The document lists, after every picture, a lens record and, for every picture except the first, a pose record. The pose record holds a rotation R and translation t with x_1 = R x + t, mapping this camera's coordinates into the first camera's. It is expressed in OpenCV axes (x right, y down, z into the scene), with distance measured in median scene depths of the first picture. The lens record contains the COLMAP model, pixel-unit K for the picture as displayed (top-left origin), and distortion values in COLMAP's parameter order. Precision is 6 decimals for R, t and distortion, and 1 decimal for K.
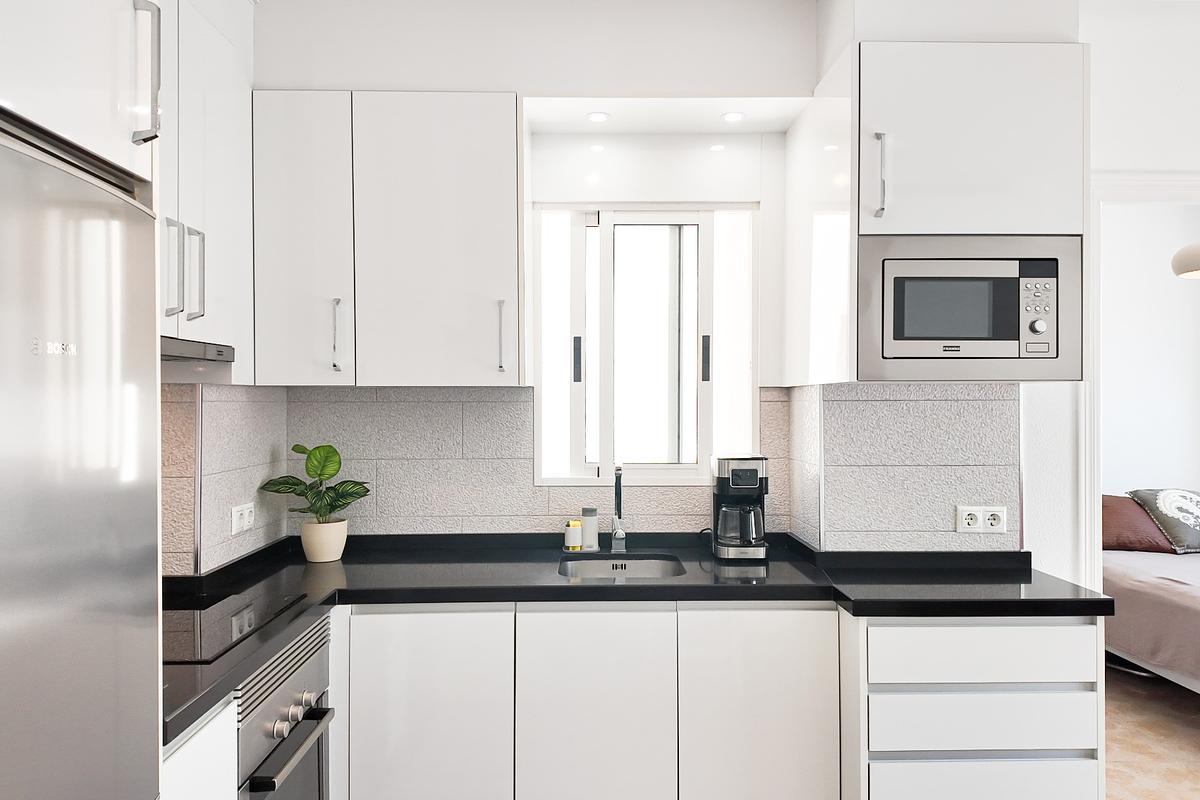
lens RADIAL K [[835.8, 0, 600.0], [0, 835.8, 400.0], [0, 0, 1]] dist [0.101912, -0.125524]
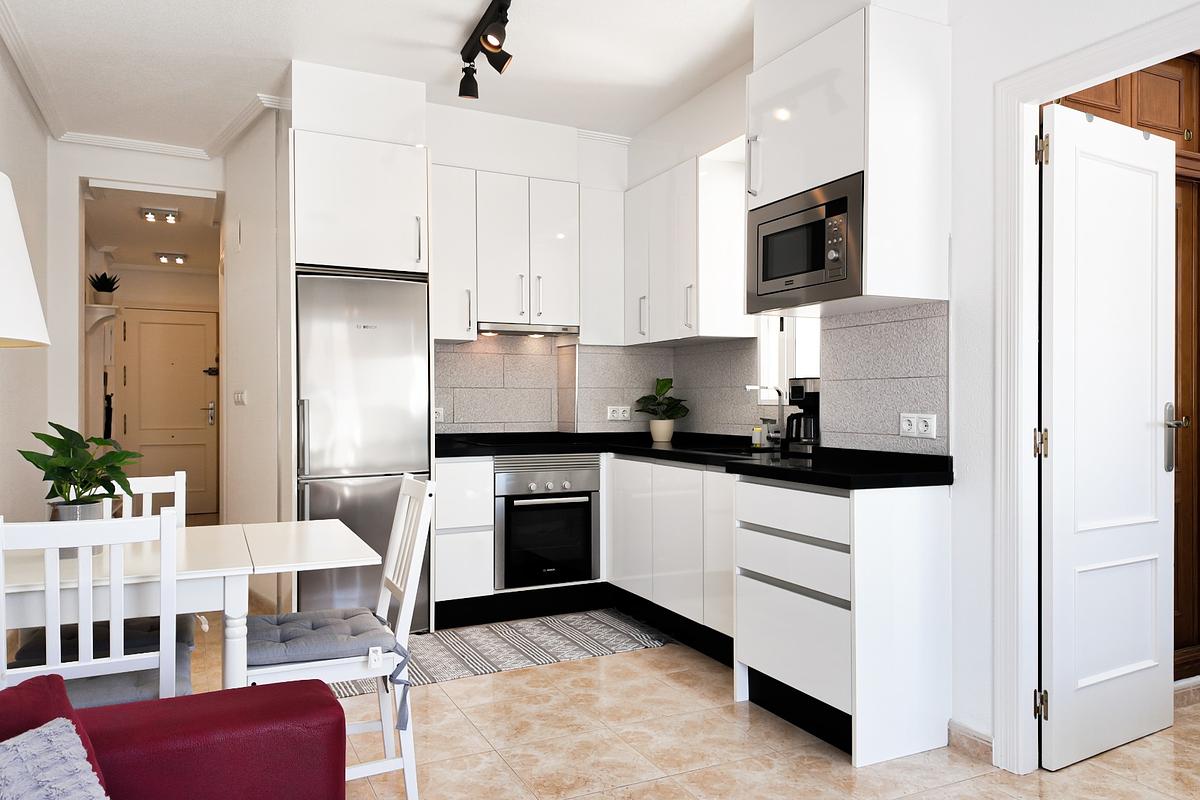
lens RADIAL K [[835.8, 0, 600.0], [0, 835.8, 400.0], [0, 0, 1]] dist [0.101912, -0.125524]
pose [[0.409343, -0.002475, -0.912377, 1.267303], [0.001655, 0.999997, -0.001971, 0.106438], [0.912379, -0.000703, 0.409345, 0.159876]]
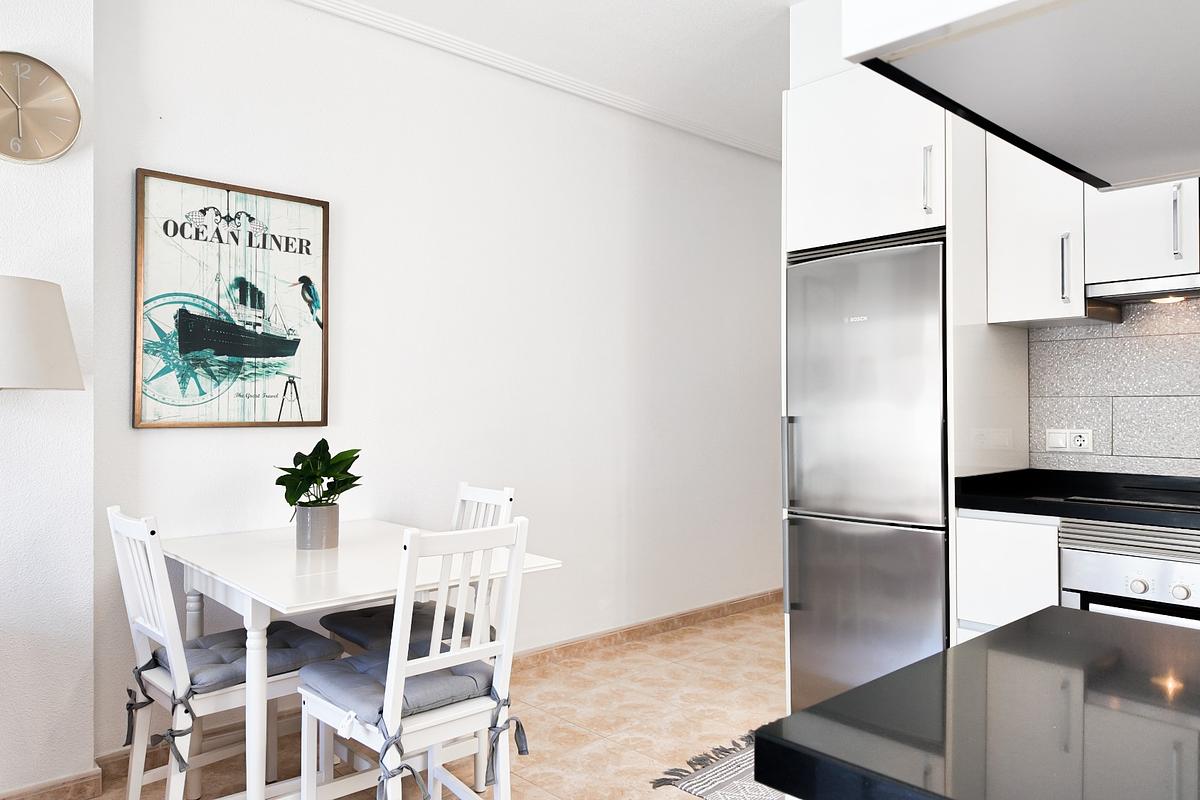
lens RADIAL K [[835.8, 0, 600.0], [0, 835.8, 400.0], [0, 0, 1]] dist [0.101912, -0.125524]
pose [[-0.756573, -0.002488, -0.653904, 0.721548], [0.002947, 0.999970, -0.007214, 0.087032], [0.653902, -0.007385, -0.756543, 1.000443]]
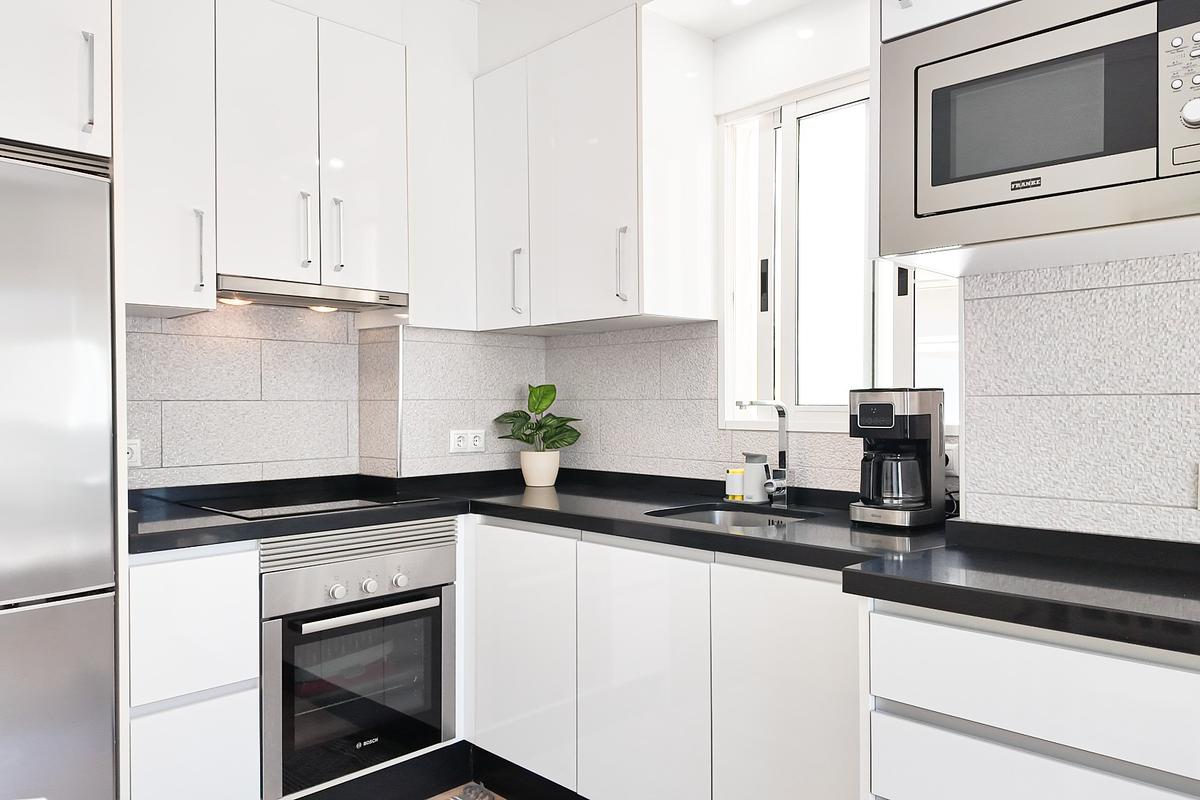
lens RADIAL K [[835.8, 0, 600.0], [0, 835.8, 400.0], [0, 0, 1]] dist [0.101912, -0.125524]
pose [[0.686189, -0.003286, -0.727416, 0.547683], [0.003783, 0.999992, -0.000949, 0.078676], [0.727414, -0.002101, 0.686196, 0.307096]]
